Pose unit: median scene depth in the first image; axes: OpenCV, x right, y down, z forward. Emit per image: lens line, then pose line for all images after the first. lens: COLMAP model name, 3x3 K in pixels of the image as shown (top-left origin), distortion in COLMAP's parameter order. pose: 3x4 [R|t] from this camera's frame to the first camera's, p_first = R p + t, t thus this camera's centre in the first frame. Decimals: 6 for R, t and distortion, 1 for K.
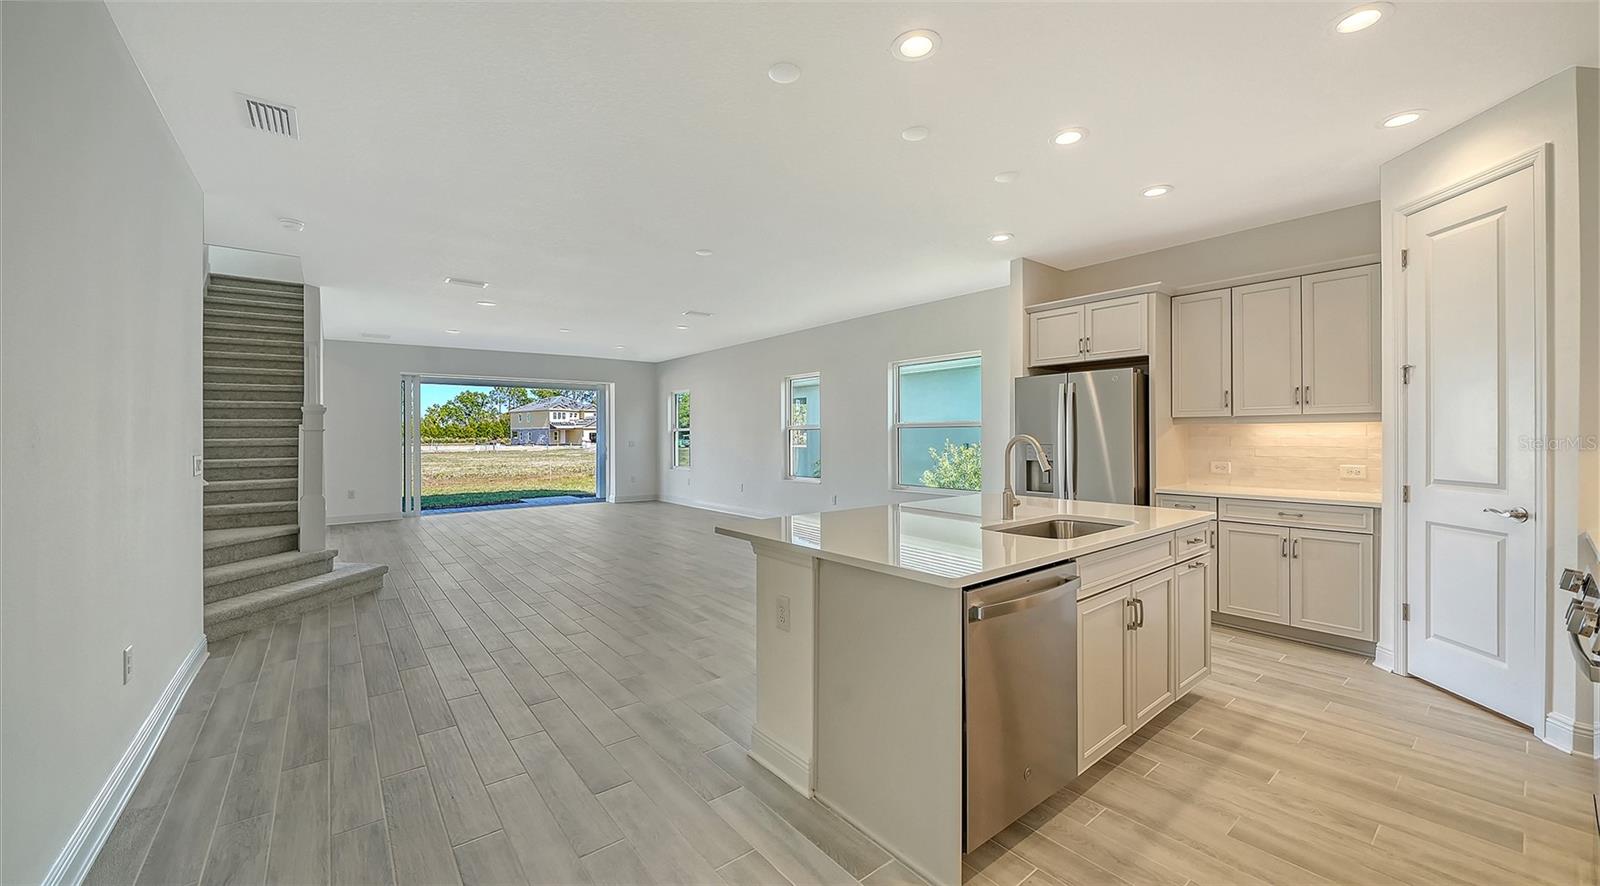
lens RADIAL K [[589.9, 0, 802.4], [0, 589.9, 436.5], [0, 0, 1]] dist [0.000525, -0.000503]
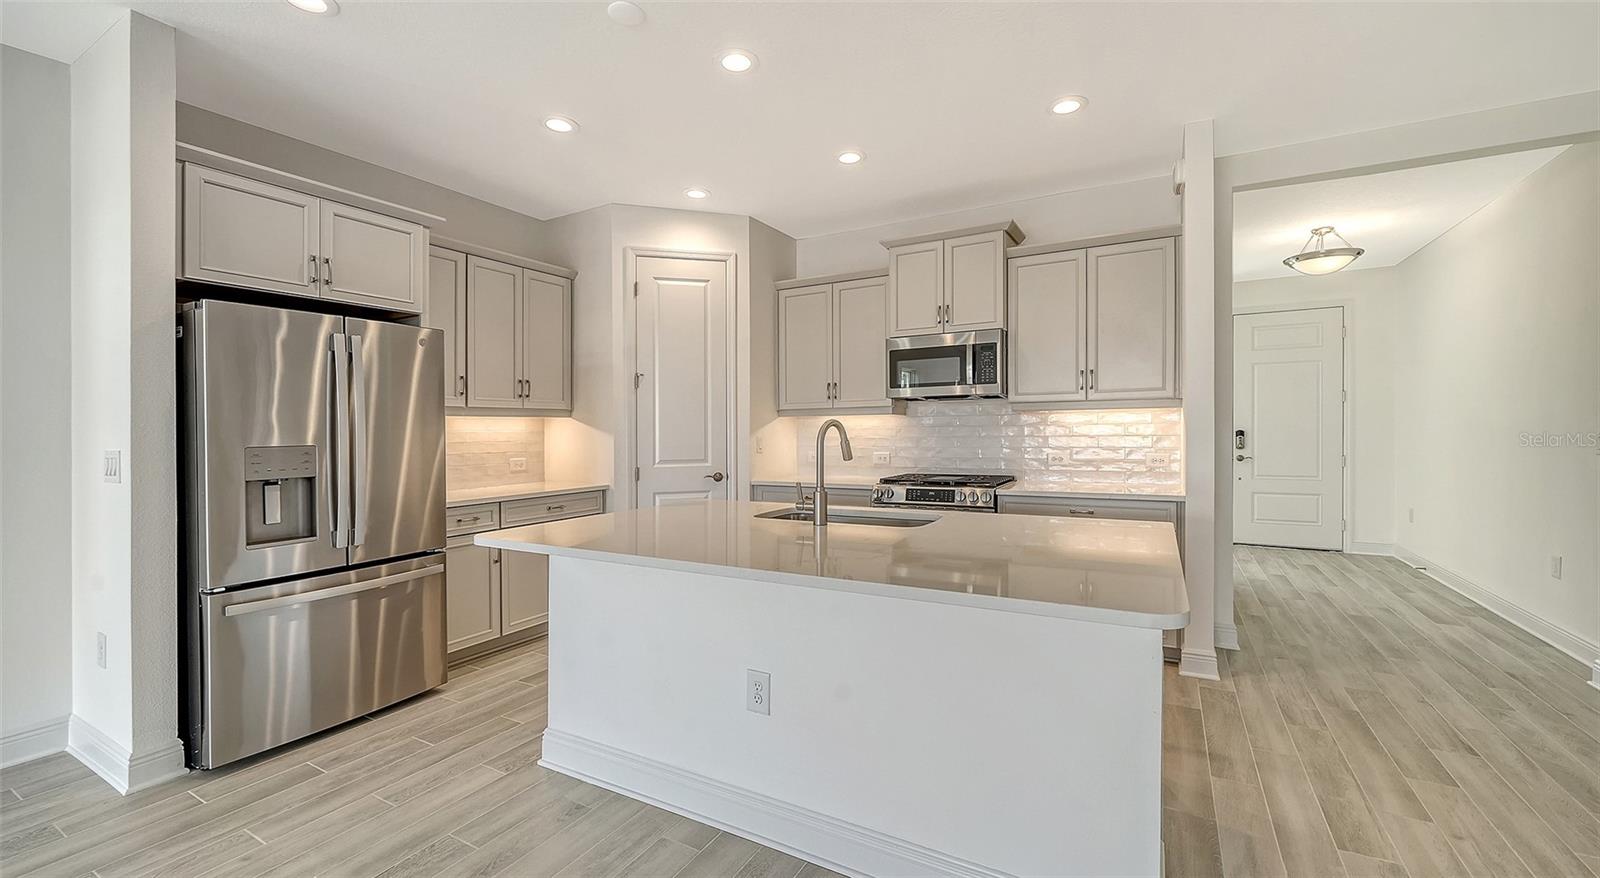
lens RADIAL K [[638.3, 0, 802.0], [0, 638.3, 437.2], [0, 0, 1]] dist [-0.003246, -0.001162]
pose [[-0.372214, -0.000539, 0.928147, -0.241672], [0.017174, 0.999825, 0.007468, 0.008504], [-0.927988, 0.018719, -0.372139, 0.735174]]
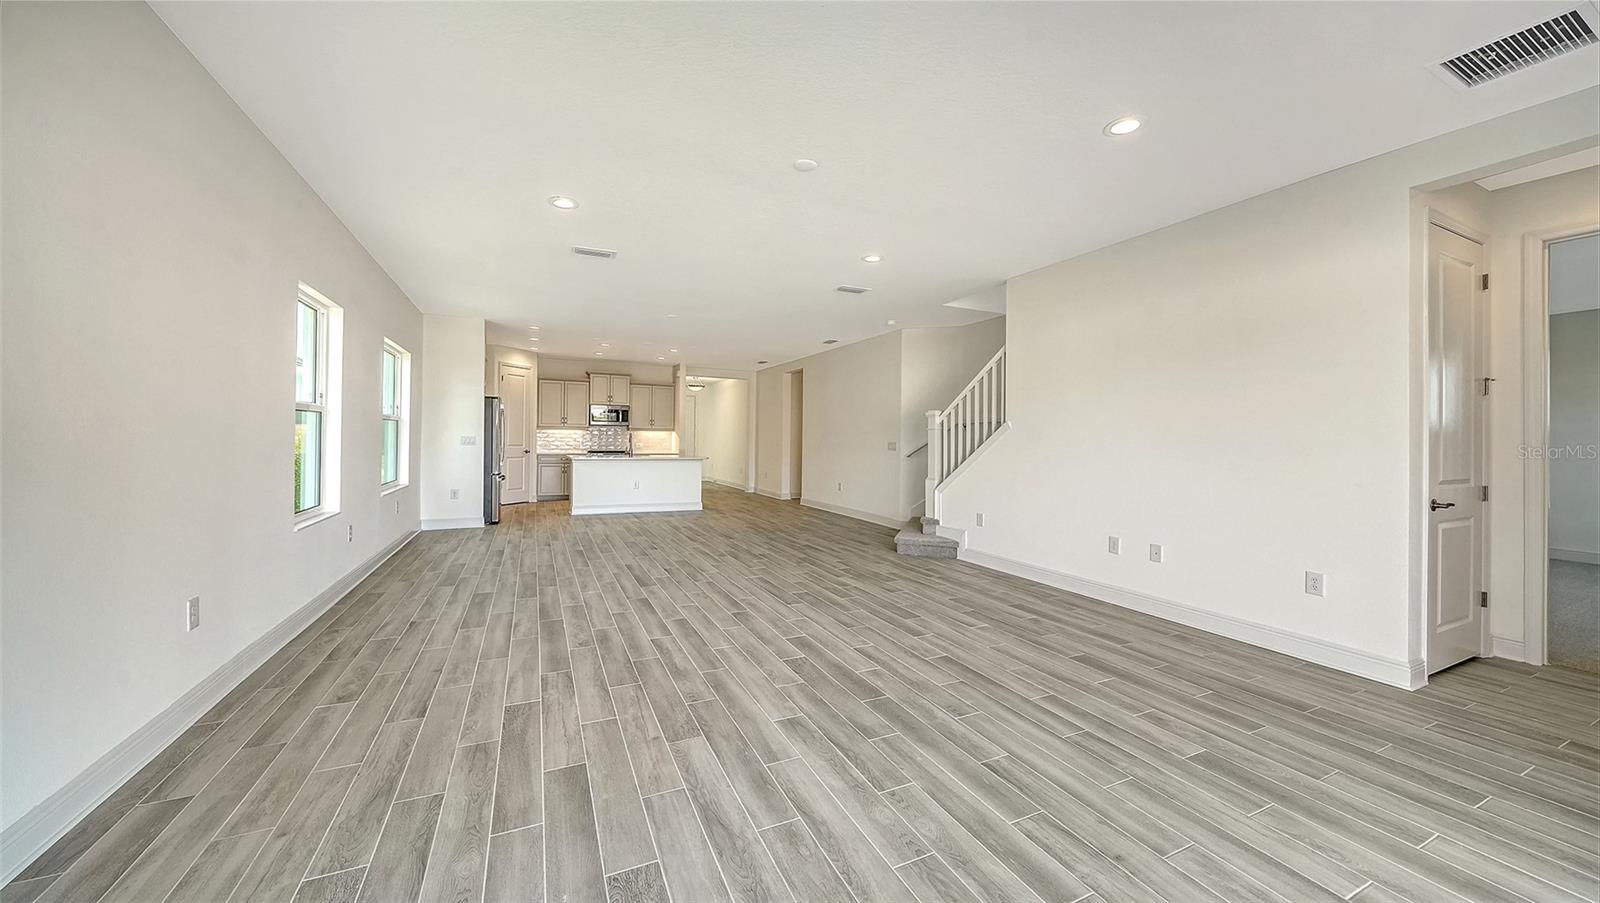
lens RADIAL K [[559.7, 0, 800.4], [0, 559.7, 438.7], [0, 0, 1]] dist [-0.005751, 0.000006]
pose [[-0.973136, -0.008513, 0.230075, -0.798969], [-0.008877, 0.999960, -0.000546, 0.014155], [-0.230061, -0.002574, -0.973173, 2.244765]]
